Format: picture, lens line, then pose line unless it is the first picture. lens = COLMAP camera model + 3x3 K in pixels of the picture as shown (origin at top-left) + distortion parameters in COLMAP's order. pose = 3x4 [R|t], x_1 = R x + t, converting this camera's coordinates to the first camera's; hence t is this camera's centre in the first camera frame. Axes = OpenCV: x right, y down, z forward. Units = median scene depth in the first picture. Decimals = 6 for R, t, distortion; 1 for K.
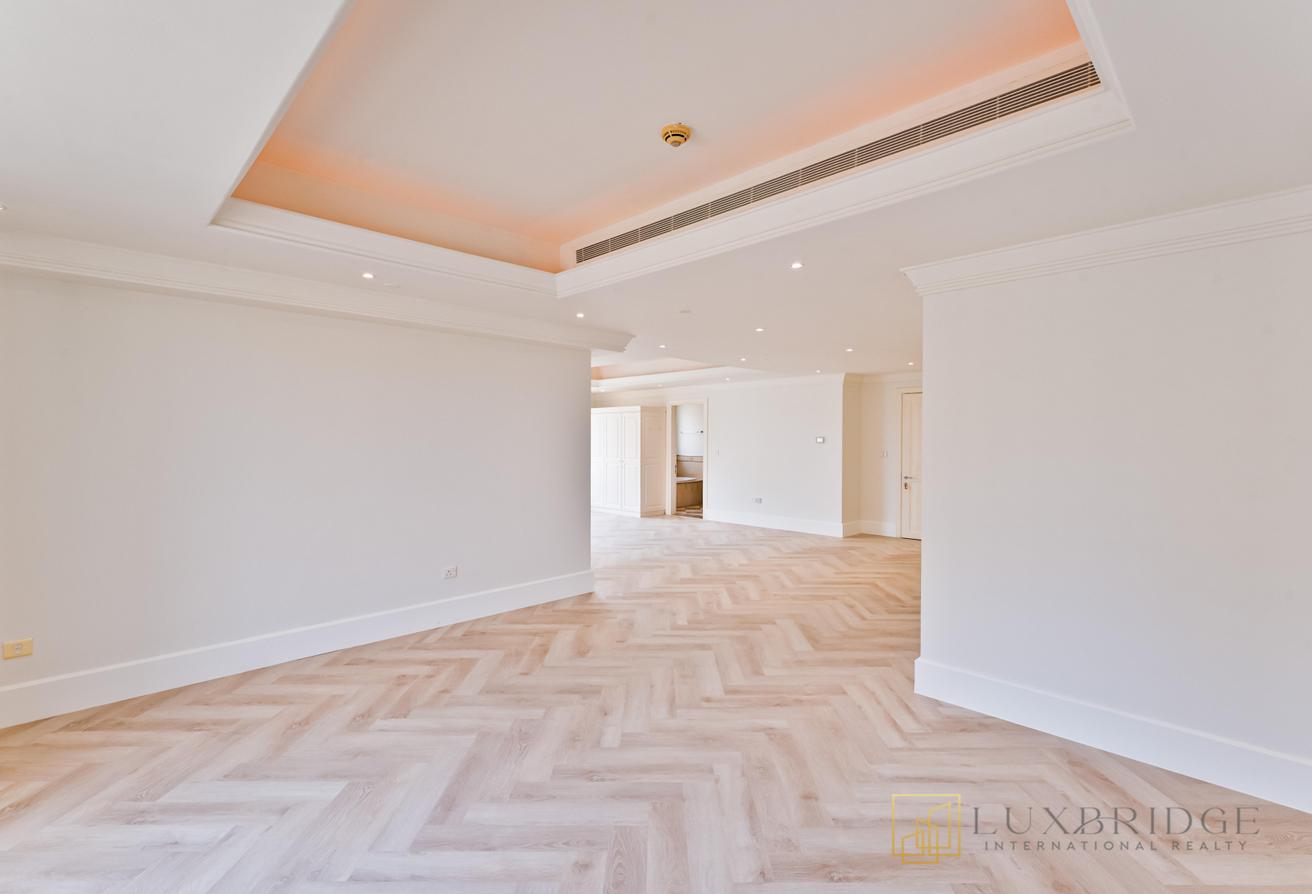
lens RADIAL K [[553.0, 0, 656.0], [0, 553.0, 447.0], [0, 0, 1]] dist [0.000336, -0.000422]
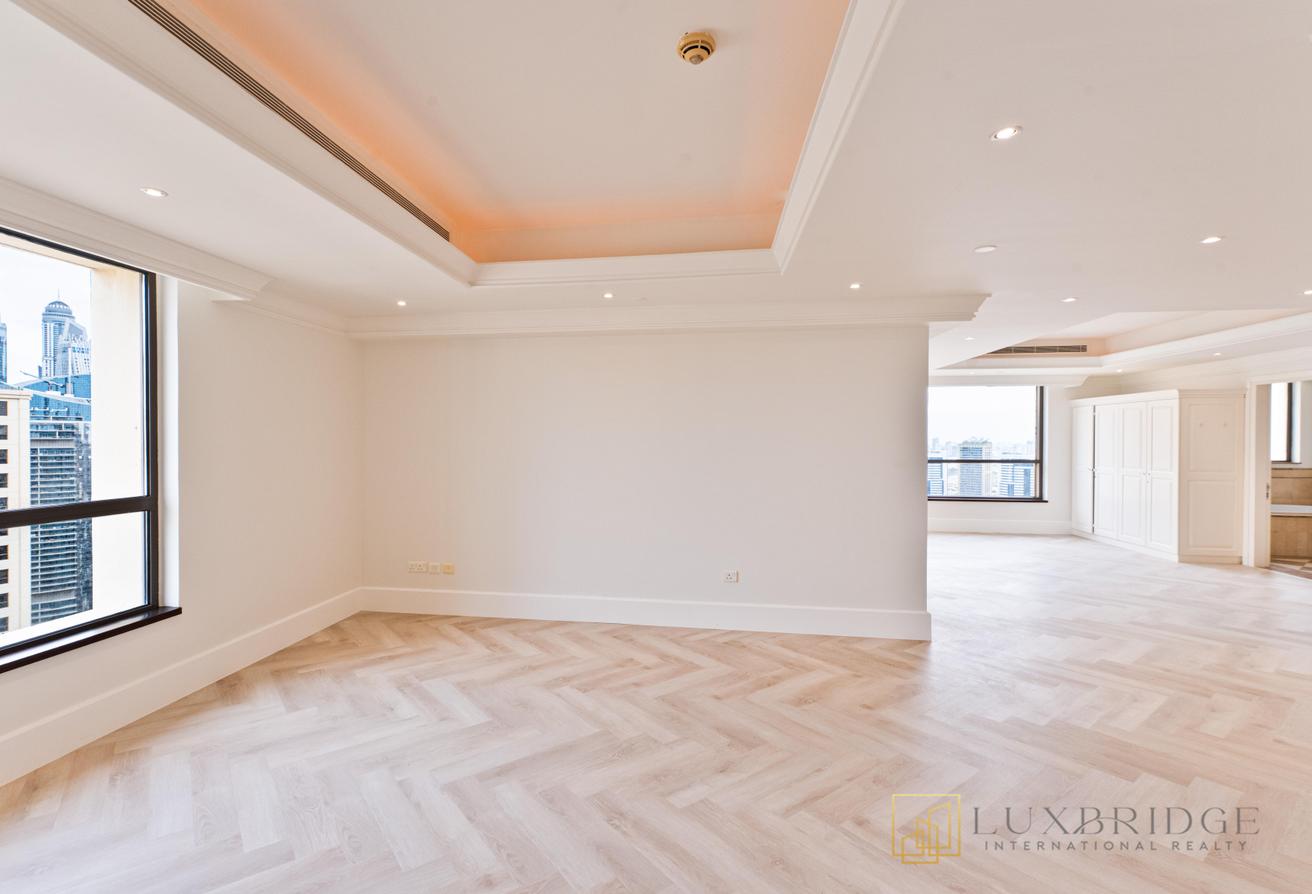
lens RADIAL K [[590.2, 0, 653.9], [0, 590.2, 443.3], [0, 0, 1]] dist [0.005007, 0.000201]
pose [[0.620017, 0.006183, -0.784564, 0.441847], [-0.012759, 0.999916, -0.002203, -0.005480], [0.784485, 0.011376, 0.620044, 0.297772]]
